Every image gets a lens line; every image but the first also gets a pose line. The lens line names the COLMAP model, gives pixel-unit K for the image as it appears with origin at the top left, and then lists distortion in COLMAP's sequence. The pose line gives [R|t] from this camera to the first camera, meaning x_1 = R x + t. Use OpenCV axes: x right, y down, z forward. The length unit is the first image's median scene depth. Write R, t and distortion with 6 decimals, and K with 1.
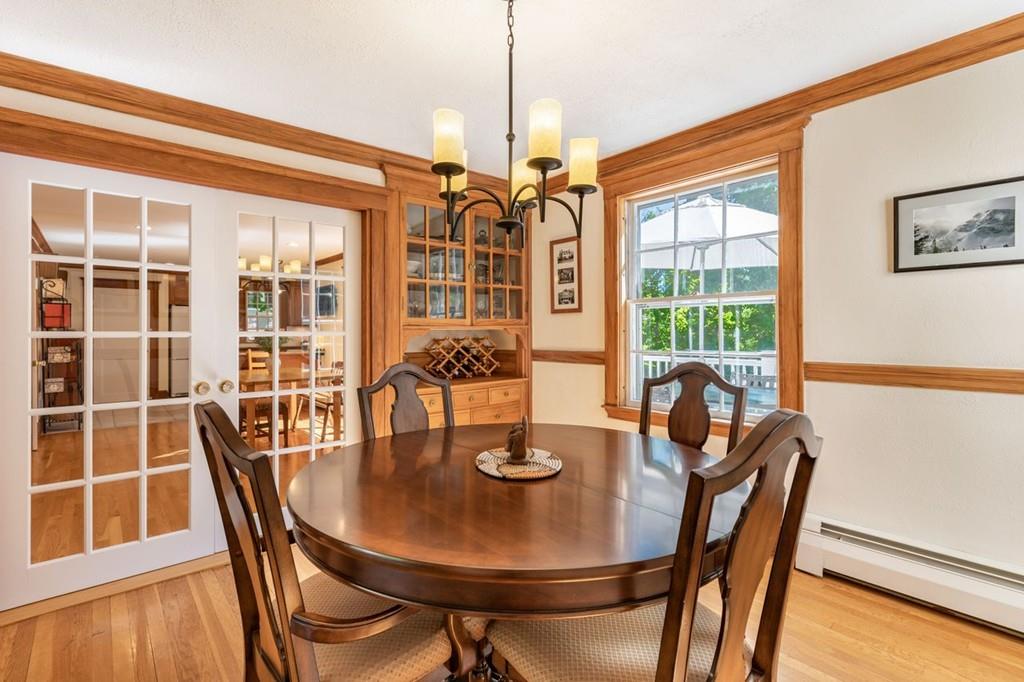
lens RADIAL K [[472.5, 0, 509.0], [0, 472.5, 338.1], [0, 0, 1]] dist [0.001109, 0.000478]
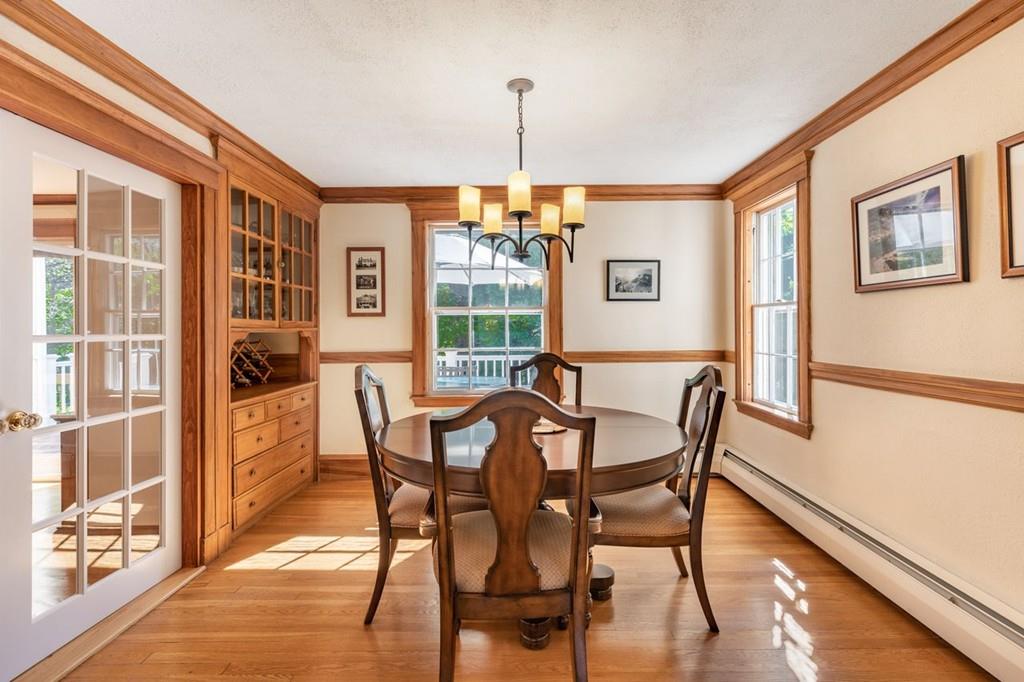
lens RADIAL K [[472.5, 0, 508.0], [0, 472.5, 336.1], [0, 0, 1]] dist [0.001109, 0.000478]
pose [[0.652031, -0.006327, 0.758166, -0.505576], [0.014801, 0.999881, -0.004386, 0.000705], [-0.758048, 0.014081, 0.652047, 0.058586]]
